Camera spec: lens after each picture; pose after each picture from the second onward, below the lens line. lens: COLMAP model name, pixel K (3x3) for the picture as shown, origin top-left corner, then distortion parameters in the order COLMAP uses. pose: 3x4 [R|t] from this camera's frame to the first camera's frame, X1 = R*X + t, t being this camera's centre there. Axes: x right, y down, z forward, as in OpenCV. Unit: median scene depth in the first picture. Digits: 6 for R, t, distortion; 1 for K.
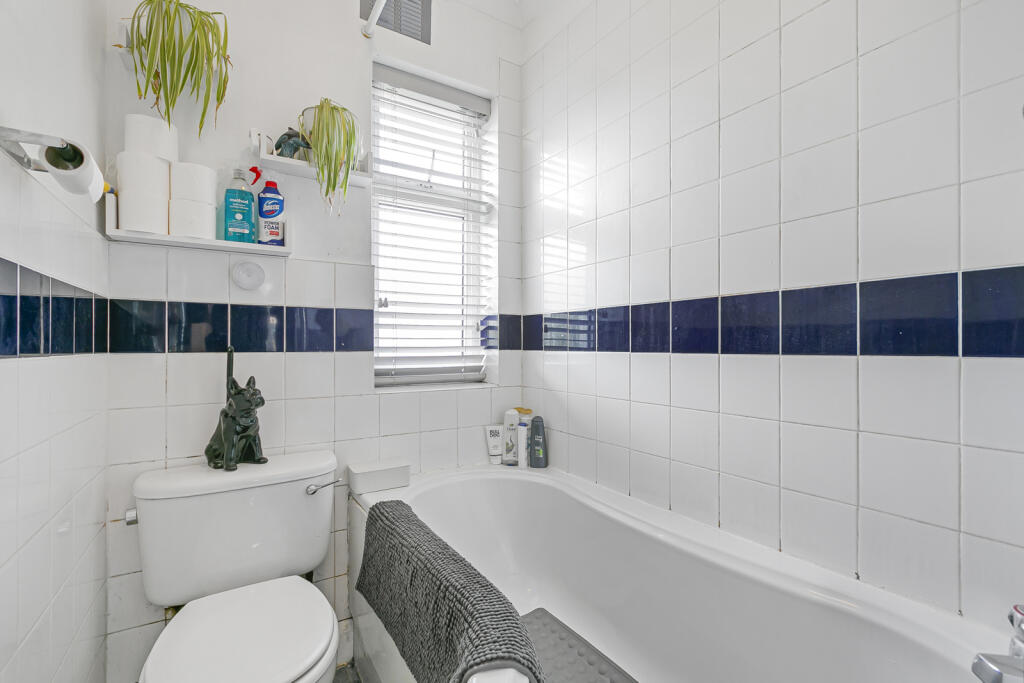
lens RADIAL K [[462.4, 0, 515.5], [0, 462.4, 343.5], [0, 0, 1]] dist [0.007644, -0.000410]
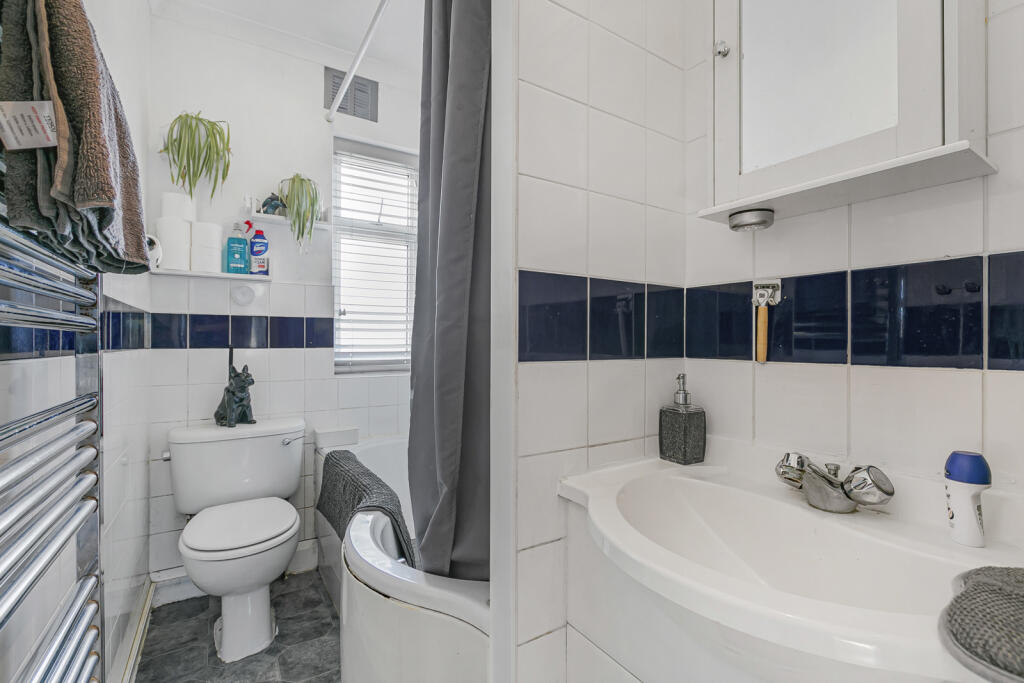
lens RADIAL K [[462.4, 0, 510.9], [0, 462.4, 340.5], [0, 0, 1]] dist [0.007644, -0.000410]
pose [[0.999993, -0.001276, -0.003439, 0.265434], [0.001266, 0.999995, -0.002899, -0.000683], [0.003443, 0.002895, 0.999990, -0.447534]]
